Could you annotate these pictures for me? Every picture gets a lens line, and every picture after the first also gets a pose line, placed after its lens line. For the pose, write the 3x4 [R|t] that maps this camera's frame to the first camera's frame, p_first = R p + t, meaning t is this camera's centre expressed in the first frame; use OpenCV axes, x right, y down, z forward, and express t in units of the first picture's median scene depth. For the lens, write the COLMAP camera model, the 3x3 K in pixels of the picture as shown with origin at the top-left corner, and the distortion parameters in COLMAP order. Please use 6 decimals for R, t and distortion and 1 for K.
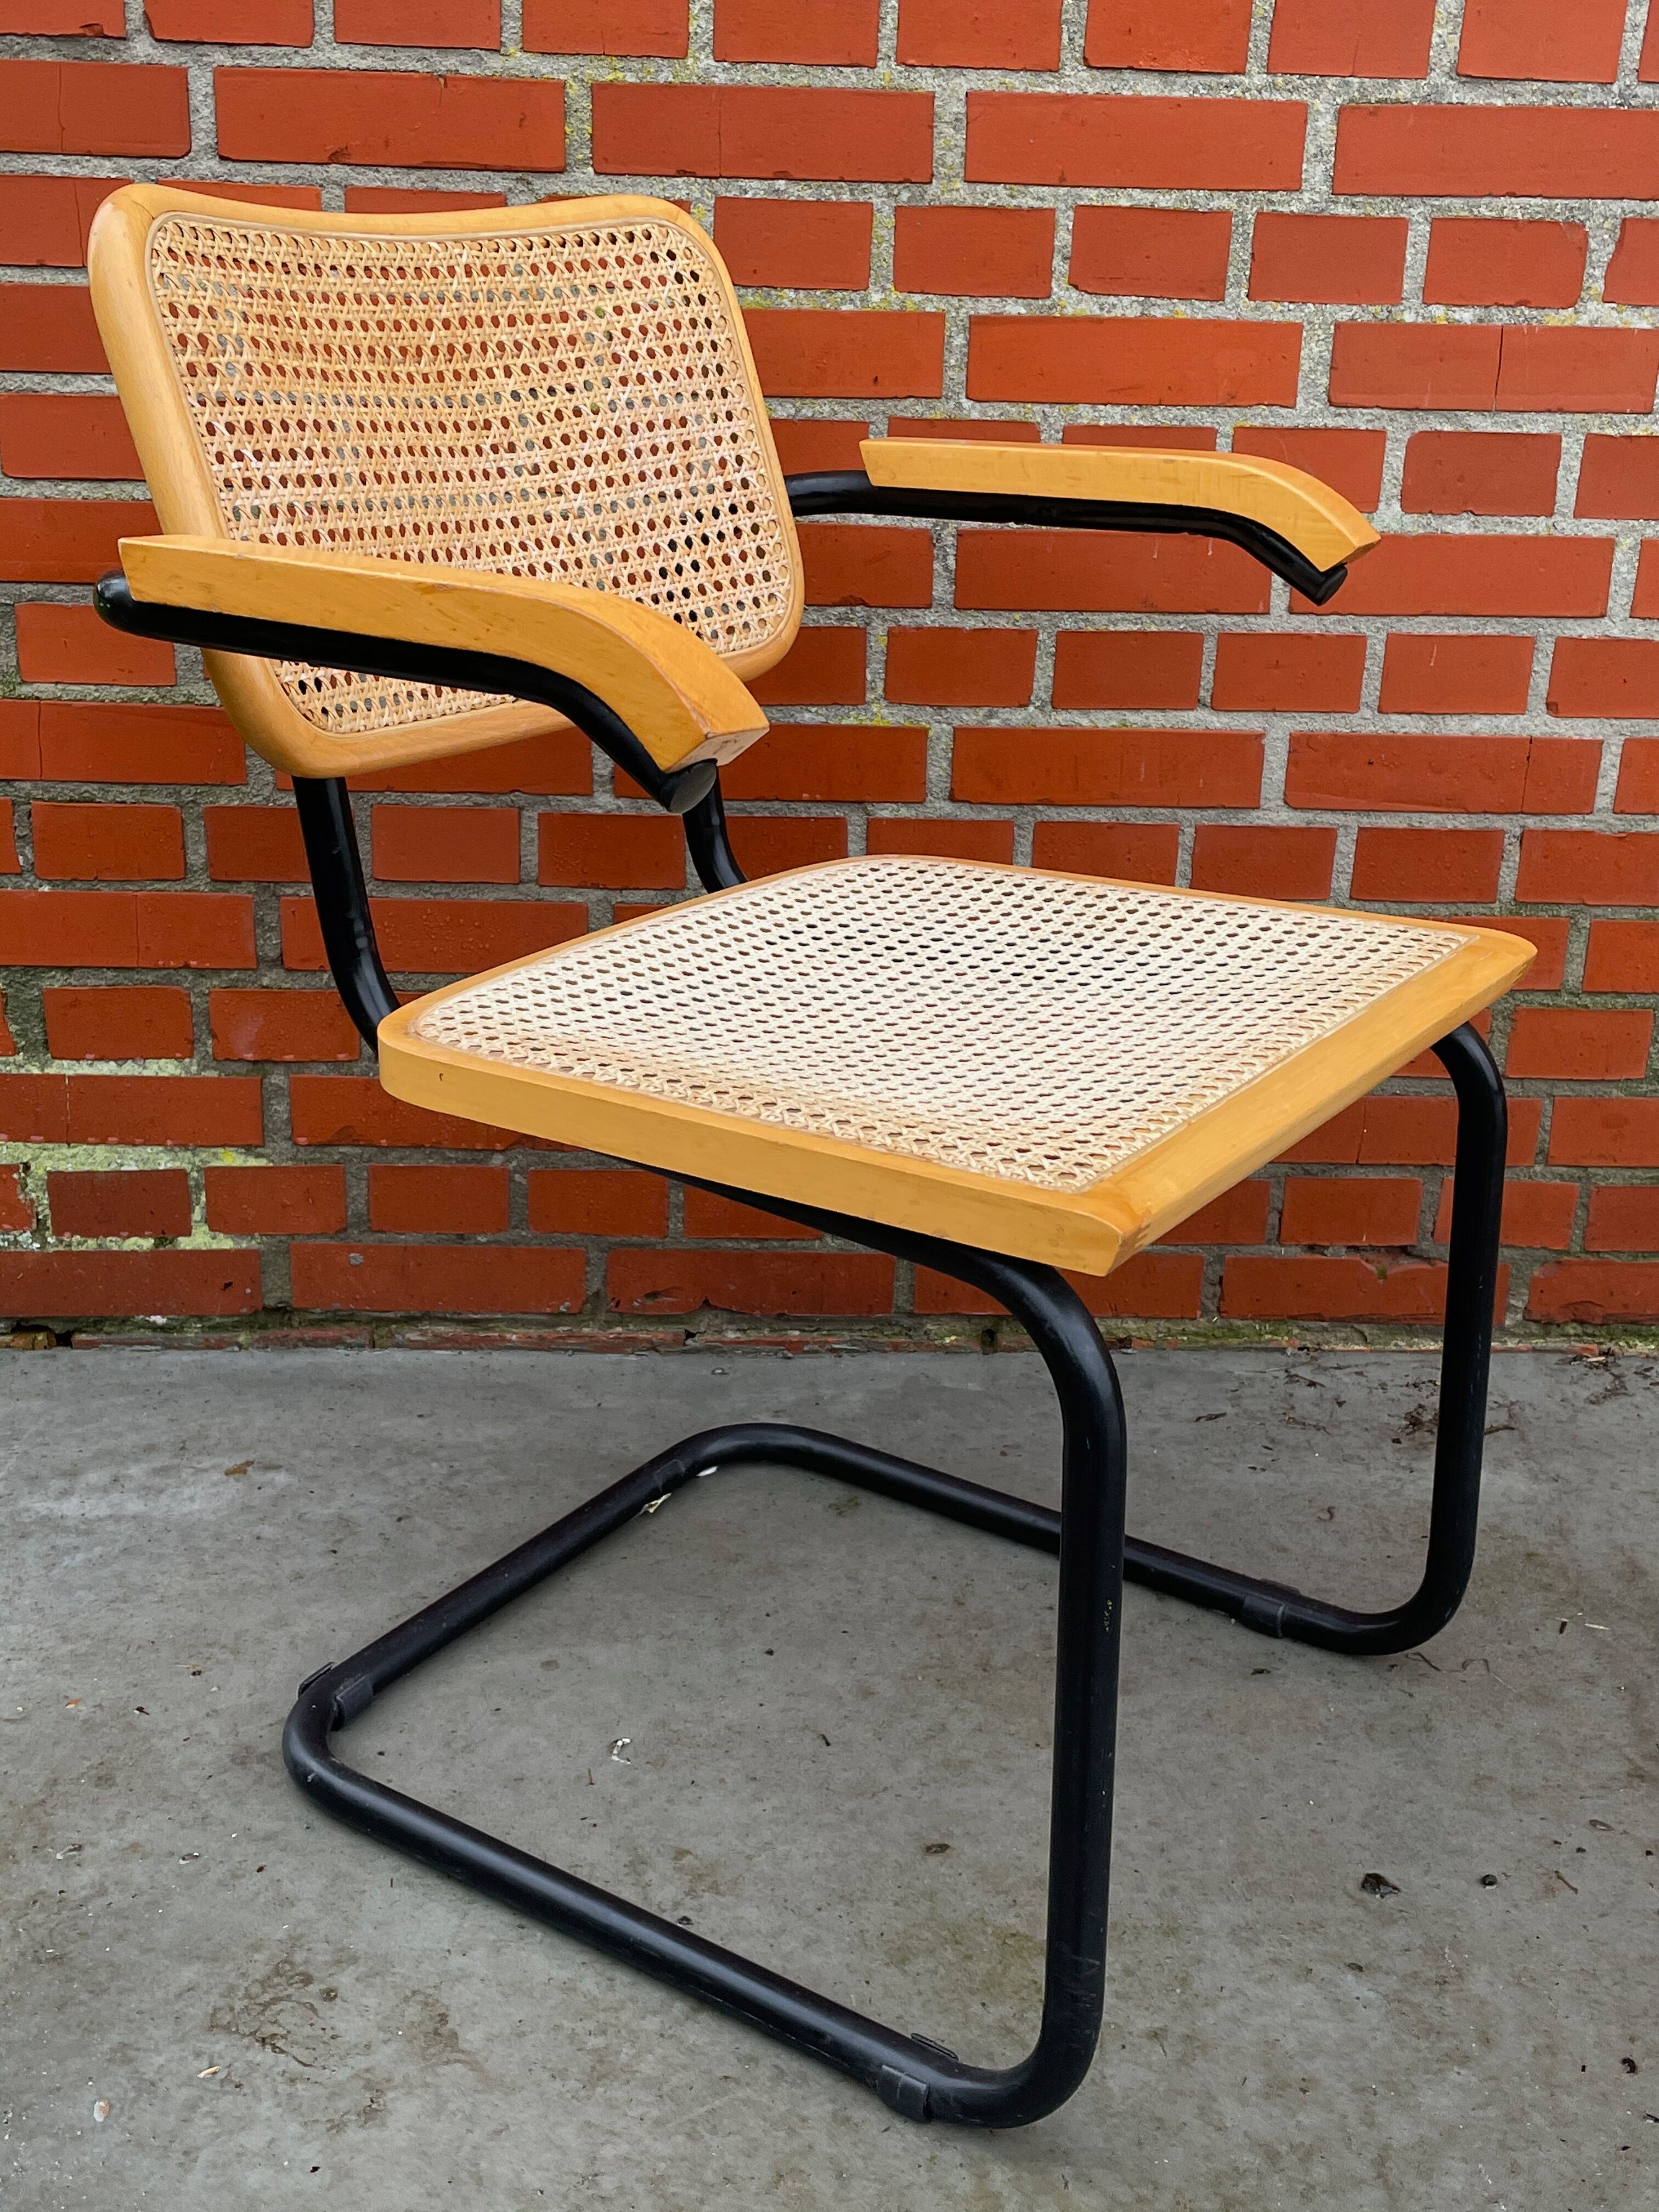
lens RADIAL K [[2517.2, 0, 821.8], [0, 2517.2, 1097.7], [0, 0, 1]] dist [0.099926, -0.161521]
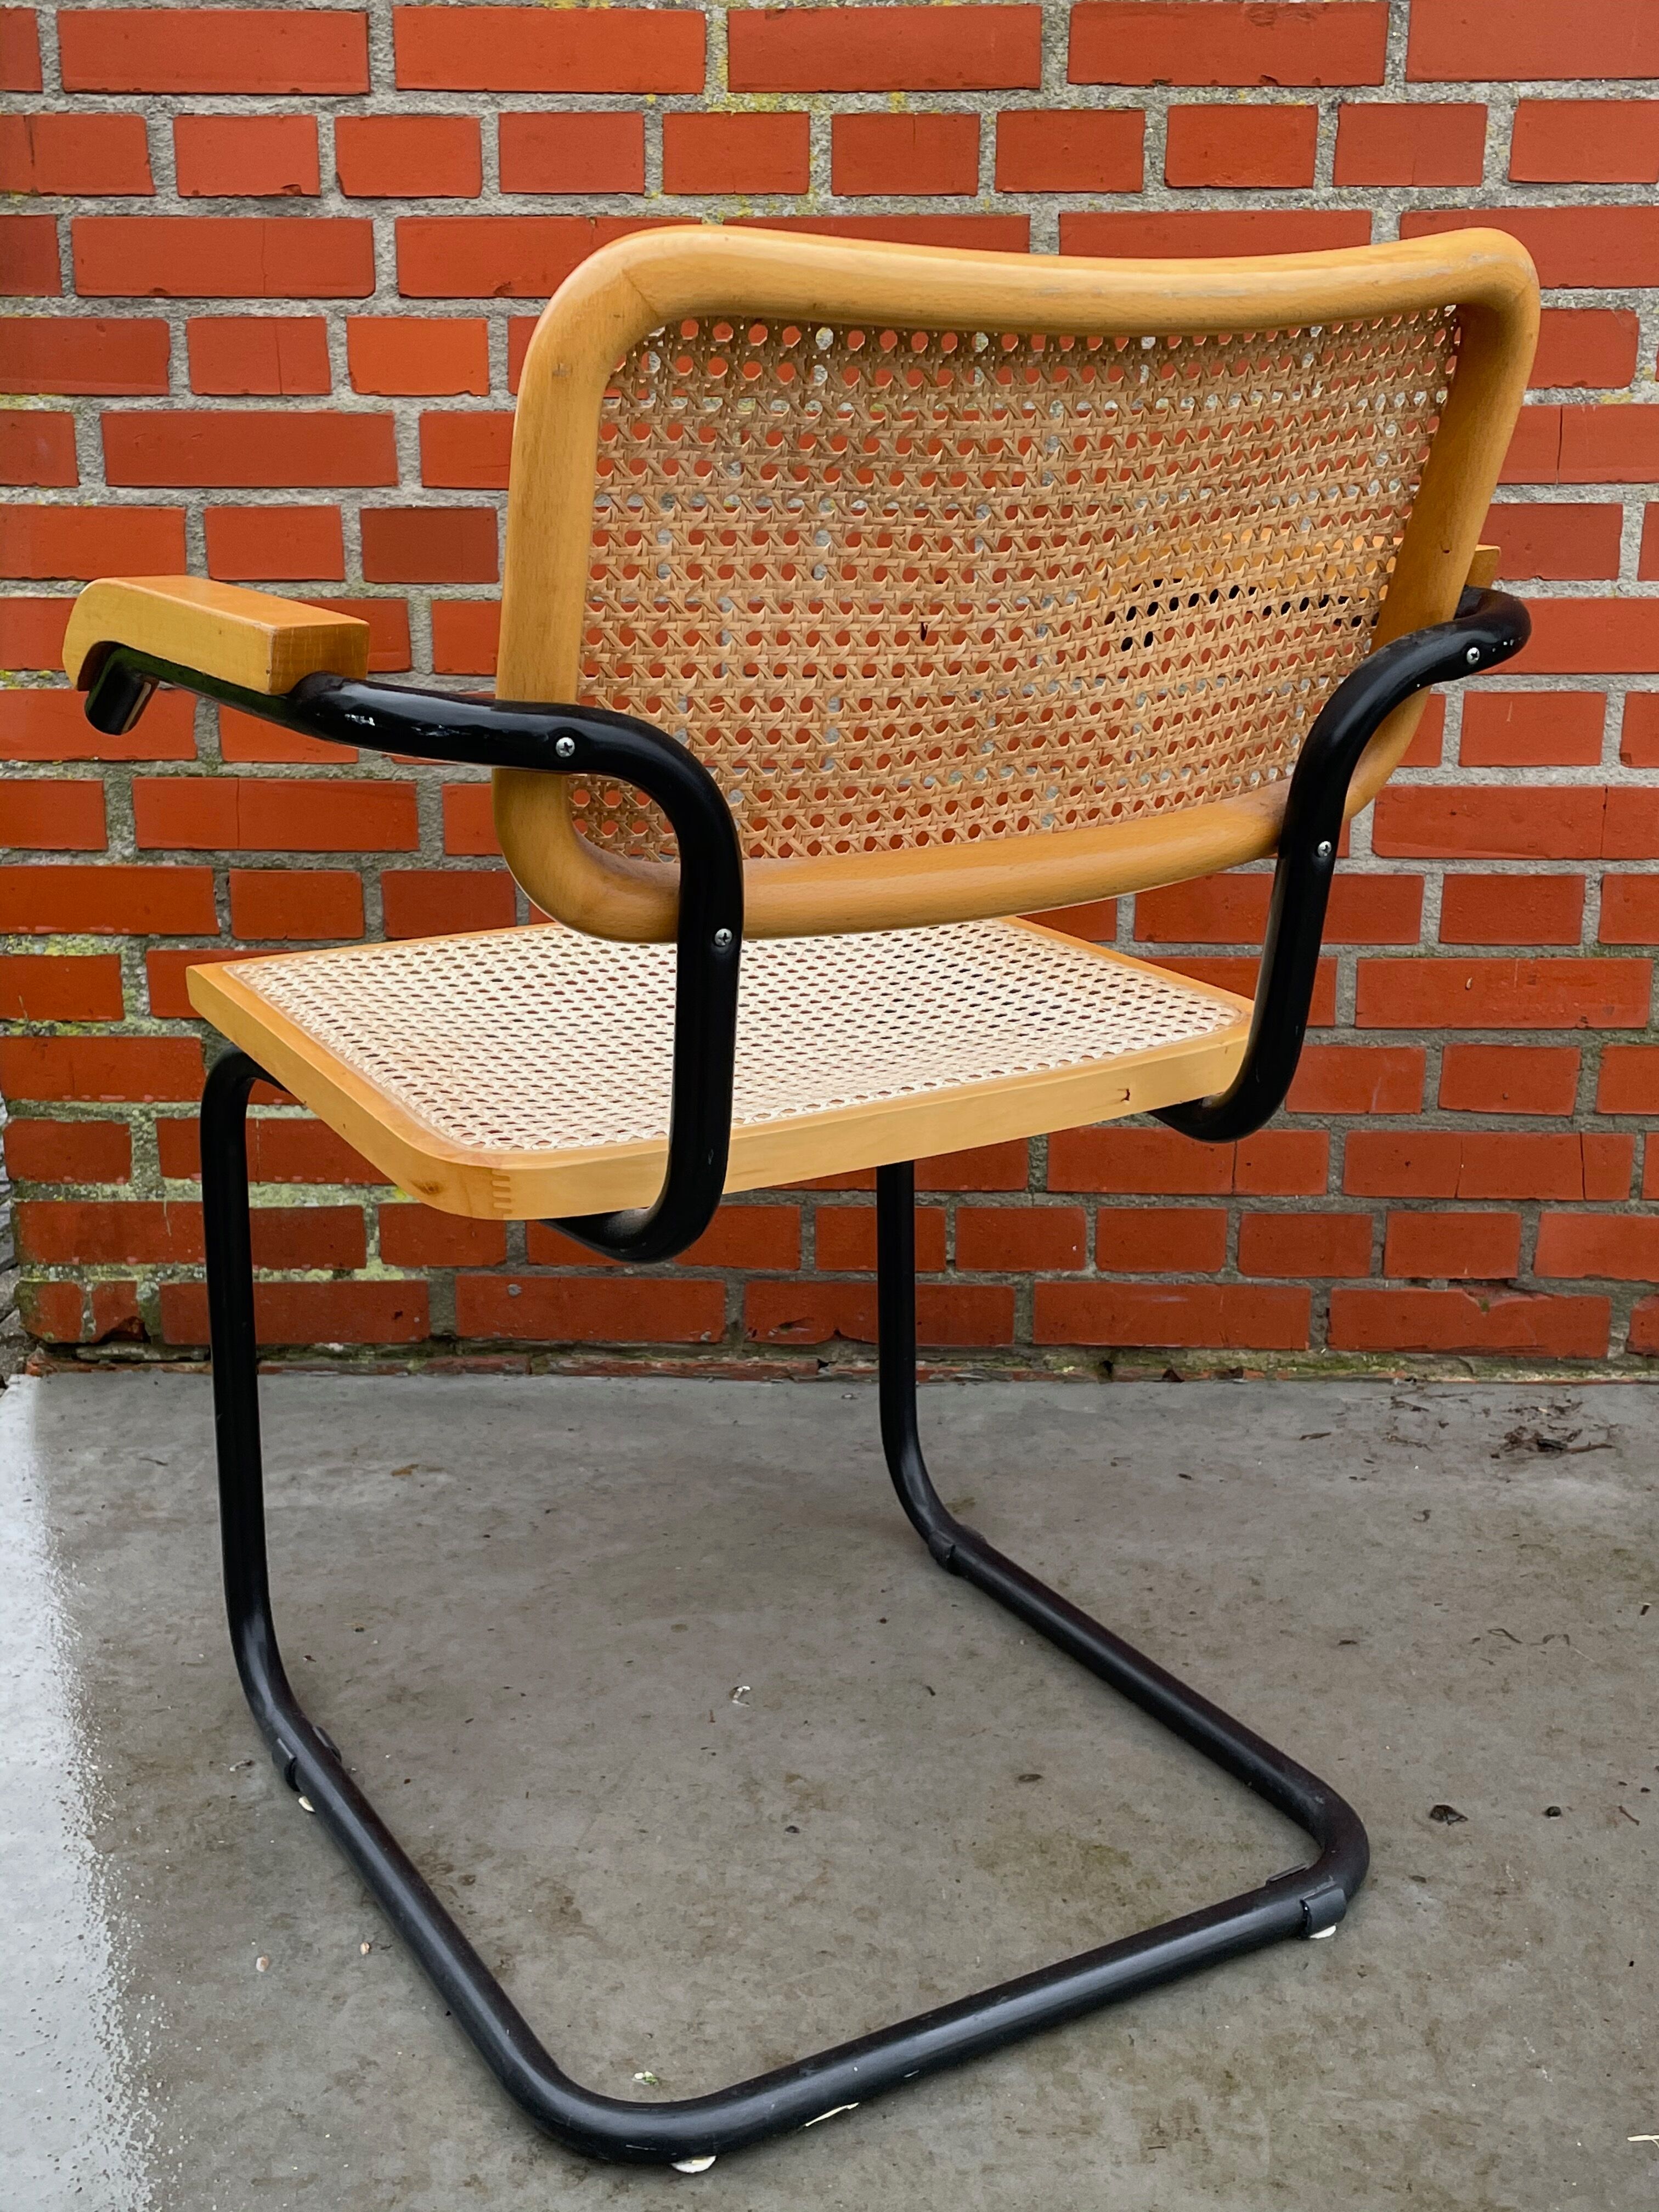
lens RADIAL K [[2526.6, 0, 803.2], [0, 2526.6, 1096.4], [0, 0, 1]] dist [0.096123, -0.156753]
pose [[0.996310, -0.008631, -0.085396, 0.035947], [0.001550, 0.996578, -0.082647, 0.078644], [0.085817, 0.082209, 0.992913, -0.082087]]
